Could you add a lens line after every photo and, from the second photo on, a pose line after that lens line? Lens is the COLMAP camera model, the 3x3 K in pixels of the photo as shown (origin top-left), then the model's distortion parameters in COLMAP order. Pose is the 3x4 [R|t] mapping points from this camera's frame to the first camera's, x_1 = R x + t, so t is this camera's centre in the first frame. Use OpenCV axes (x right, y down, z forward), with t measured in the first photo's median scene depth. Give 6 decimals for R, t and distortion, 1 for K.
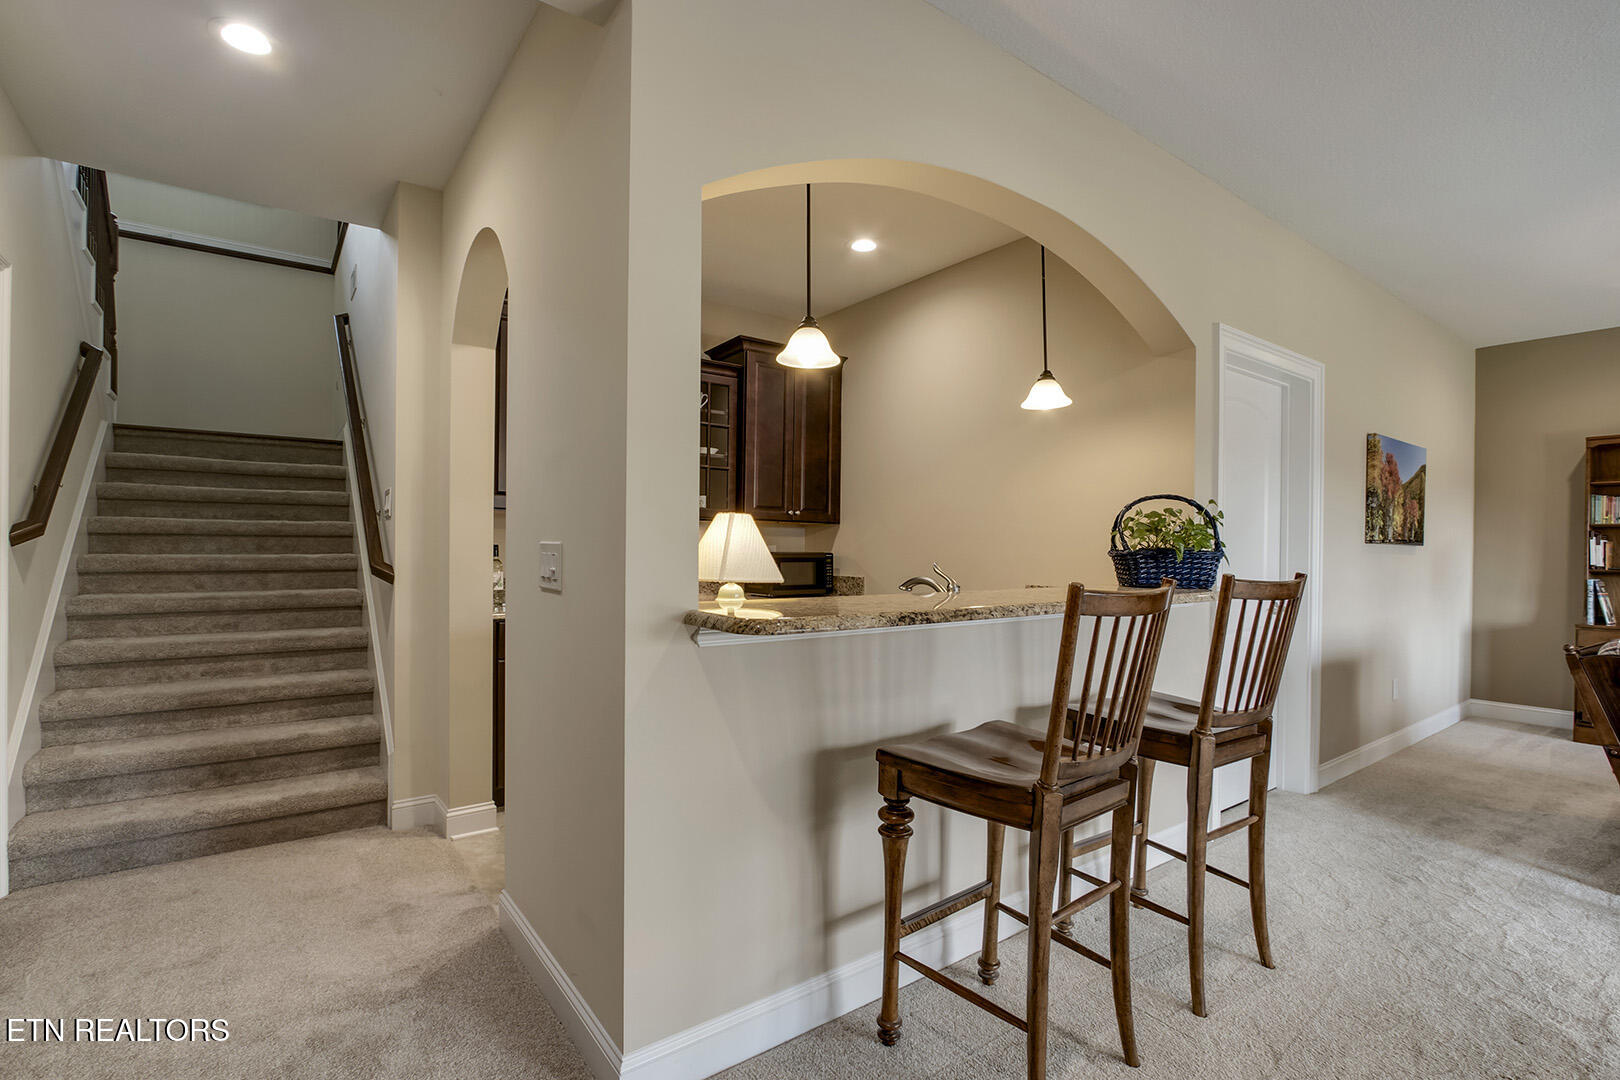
lens RADIAL K [[750.1, 0, 822.1], [0, 750.1, 551.6], [0, 0, 1]] dist [-0.013466, 0.000039]
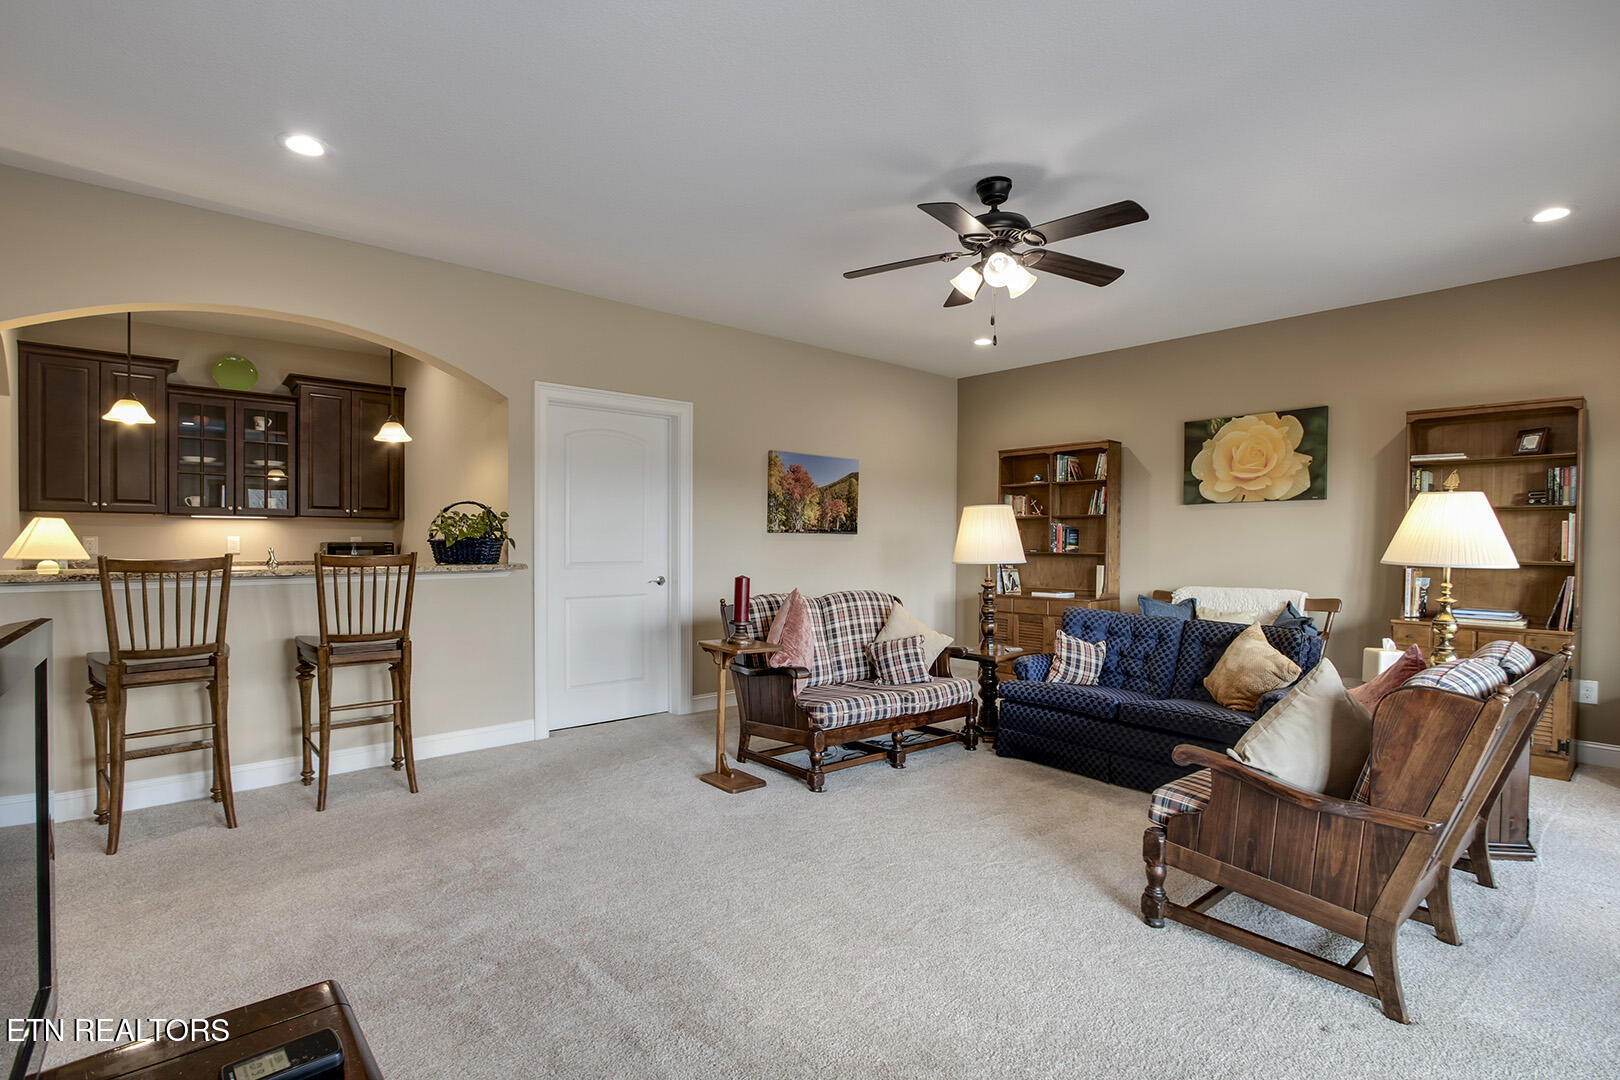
lens RADIAL K [[772.5, 0, 810.4], [0, 772.5, 553.1], [0, 0, 1]] dist [-0.004493, 0.000340]
pose [[0.997361, -0.008189, 0.072132, 0.705930], [0.007269, 0.999889, 0.013003, 0.007984], [-0.072231, -0.012444, 0.997310, -0.393670]]
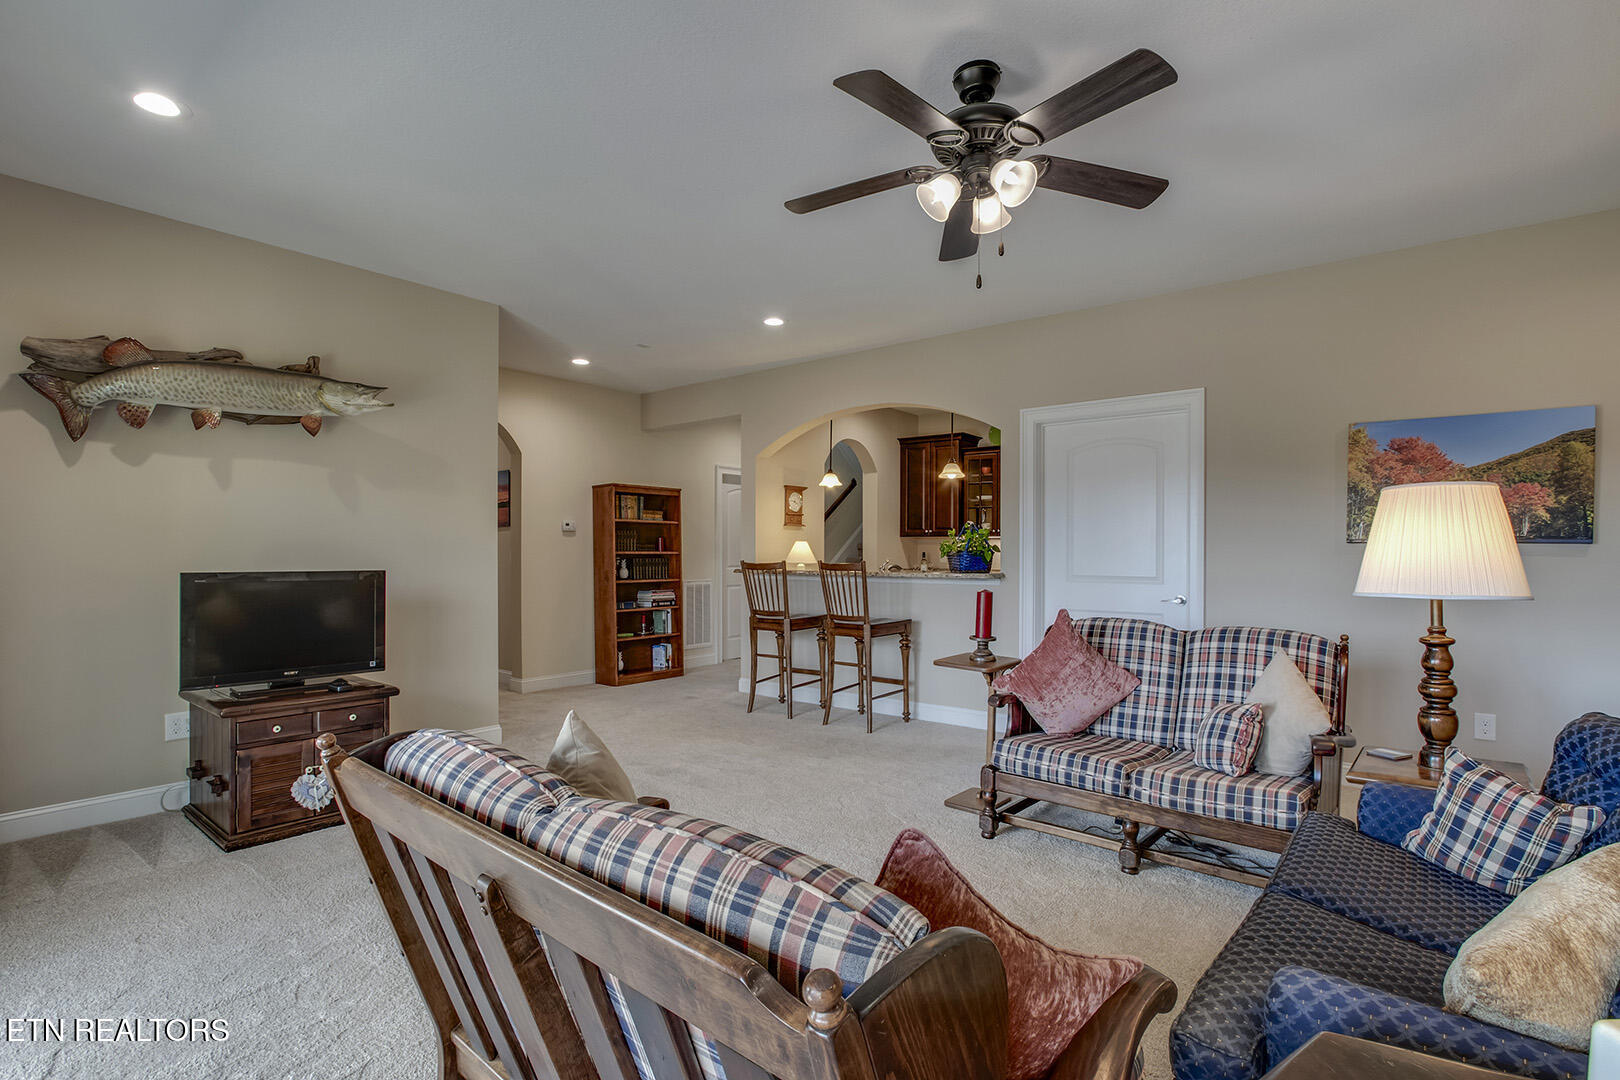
lens RADIAL K [[772.5, 0, 810.4], [0, 772.5, 553.1], [0, 0, 1]] dist [-0.004493, 0.000340]
pose [[0.247191, -0.009069, -0.968924, 1.491643], [-0.009405, 0.999887, -0.011758, 0.017798], [0.968921, 0.012019, 0.247078, 0.121580]]
